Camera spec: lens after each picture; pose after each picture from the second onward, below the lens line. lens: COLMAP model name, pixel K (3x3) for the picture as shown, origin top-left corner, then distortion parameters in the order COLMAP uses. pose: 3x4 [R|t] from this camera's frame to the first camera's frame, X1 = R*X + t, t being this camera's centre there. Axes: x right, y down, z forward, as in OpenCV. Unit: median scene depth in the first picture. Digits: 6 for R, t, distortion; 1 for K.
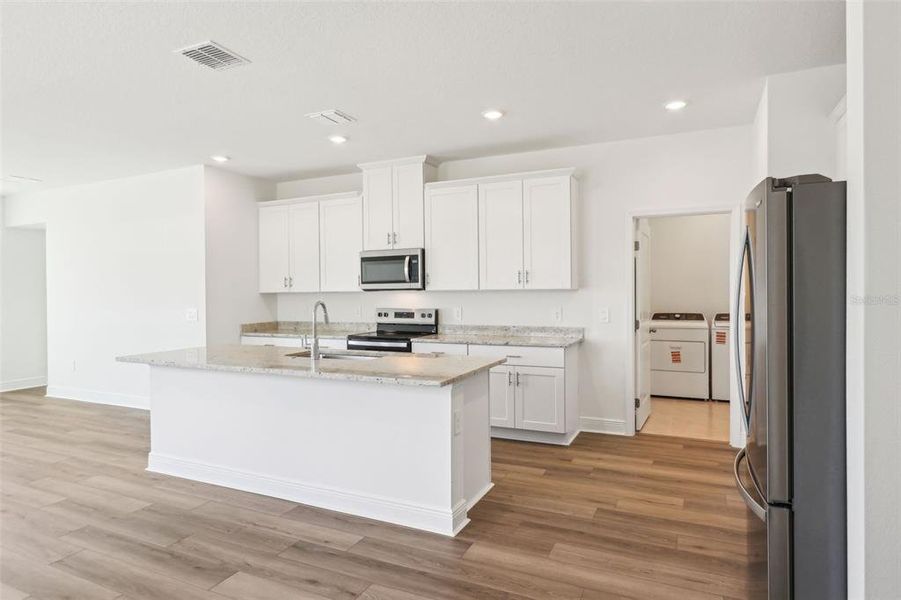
lens RADIAL K [[532.1, 0, 446.0], [0, 532.1, 292.5], [0, 0, 1]] dist [-0.011998, 0.003355]
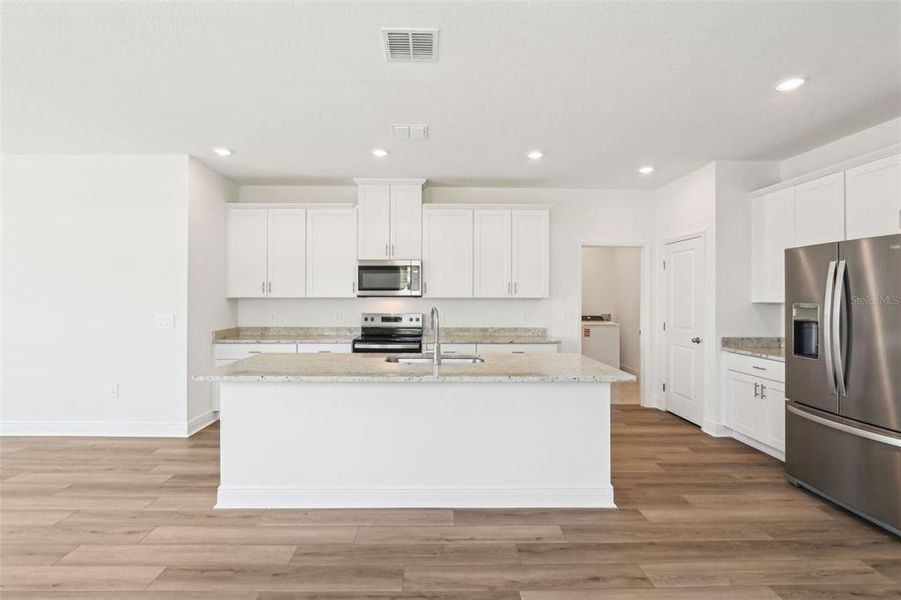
lens RADIAL K [[419.6, 0, 439.6], [0, 419.6, 294.7], [0, 0, 1]] dist [-0.013960, 0.000554]
pose [[0.892869, 0.015675, 0.450043, -0.495815], [-0.010974, 0.999855, -0.013054, 0.001486], [-0.450182, 0.006717, 0.892911, 0.223279]]
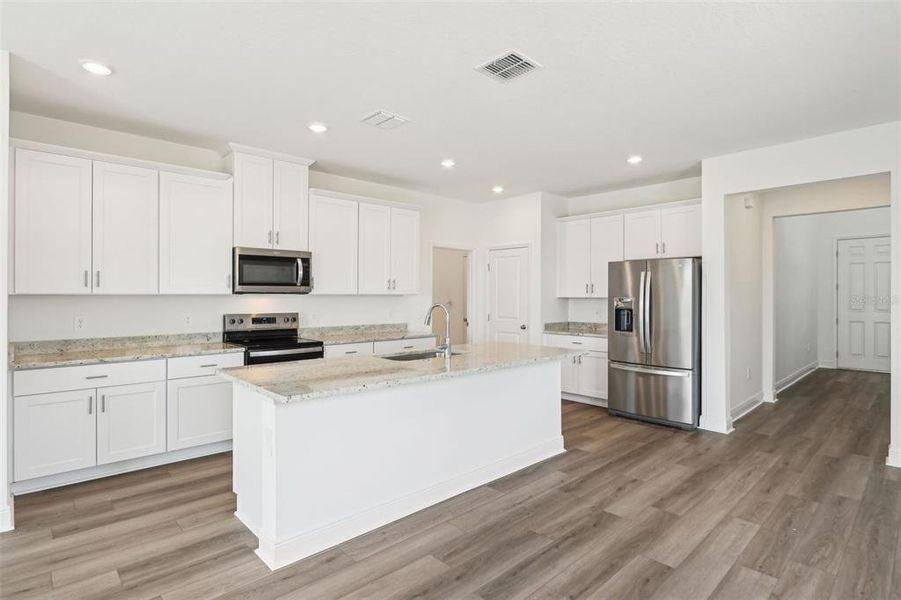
lens RADIAL K [[458.8, 0, 439.4], [0, 458.8, 295.7], [0, 0, 1]] dist [-0.007625, -0.003127]
pose [[0.370248, 0.009426, 0.928885, -0.907701], [-0.003129, 0.999955, -0.008900, 0.006875], [-0.928928, 0.000389, 0.370261, 0.548541]]
